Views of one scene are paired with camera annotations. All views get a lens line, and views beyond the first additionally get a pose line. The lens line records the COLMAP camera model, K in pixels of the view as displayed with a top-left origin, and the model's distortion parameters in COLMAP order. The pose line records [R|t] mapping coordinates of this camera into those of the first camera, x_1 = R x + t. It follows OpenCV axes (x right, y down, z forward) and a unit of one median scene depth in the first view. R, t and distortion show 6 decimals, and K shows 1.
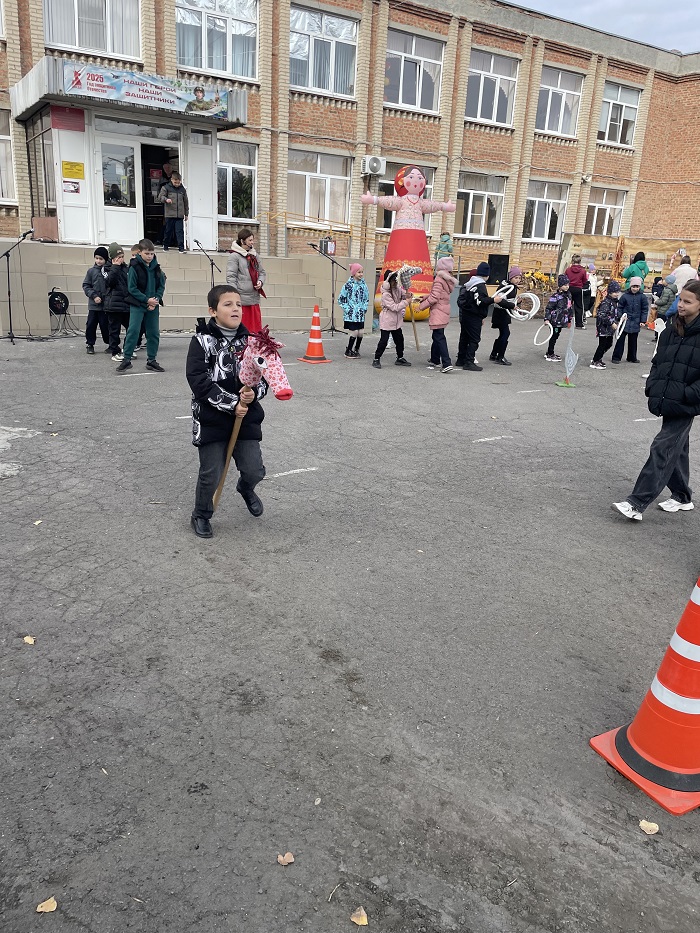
lens RADIAL K [[702.3, 0, 362.2], [0, 702.3, 454.1], [0, 0, 1]] dist [0.085474, -0.108564]
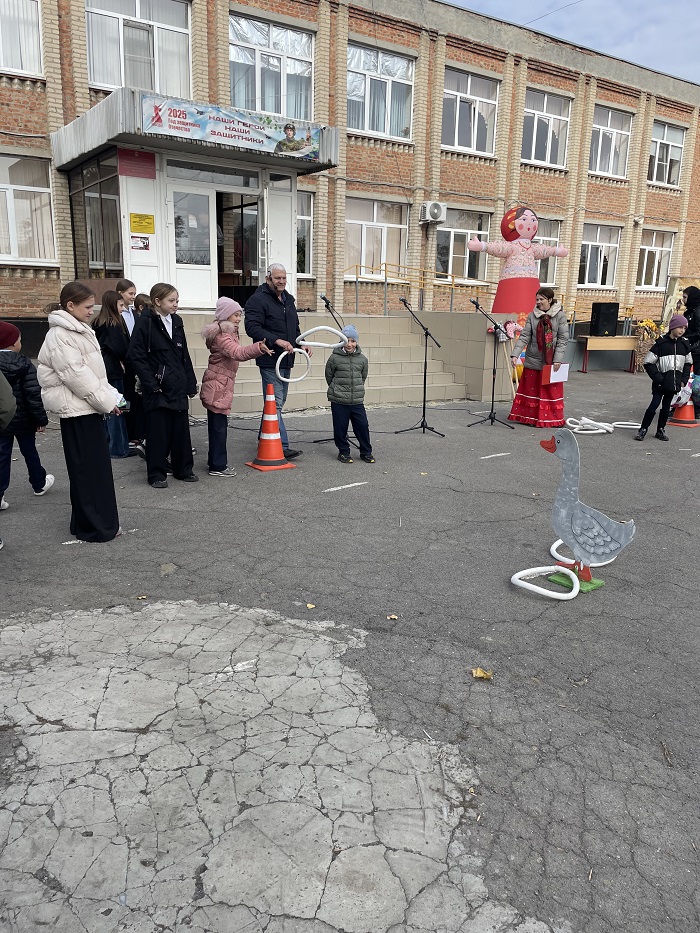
lens RADIAL K [[702.3, 0, 354.9], [0, 702.3, 462.6], [0, 0, 1]] dist [0.085474, -0.108564]
pose [[0.998777, -0.039066, 0.030319, -0.150333], [0.040704, 0.997634, -0.055408, -0.044118], [-0.028083, 0.056574, 0.998003, 0.128382]]
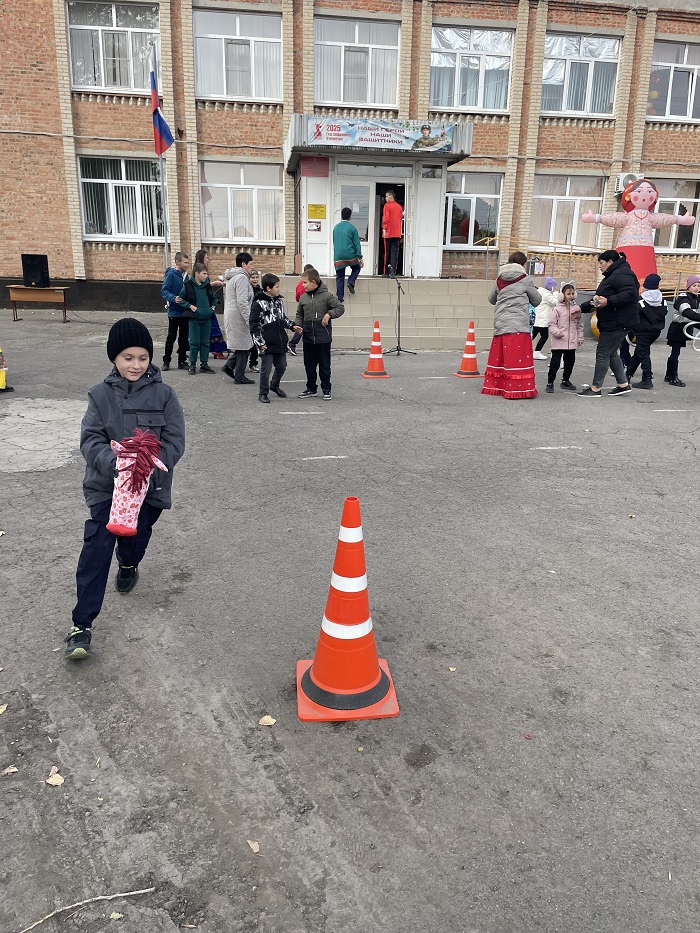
lens RADIAL K [[702.3, 0, 356.3], [0, 702.3, 468.2], [0, 0, 1]] dist [0.085474, -0.108564]
pose [[0.912850, 0.076853, -0.400997, 0.113602], [-0.086886, 0.996195, -0.006866, 0.012812], [0.398944, 0.041108, 0.916053, -0.001791]]
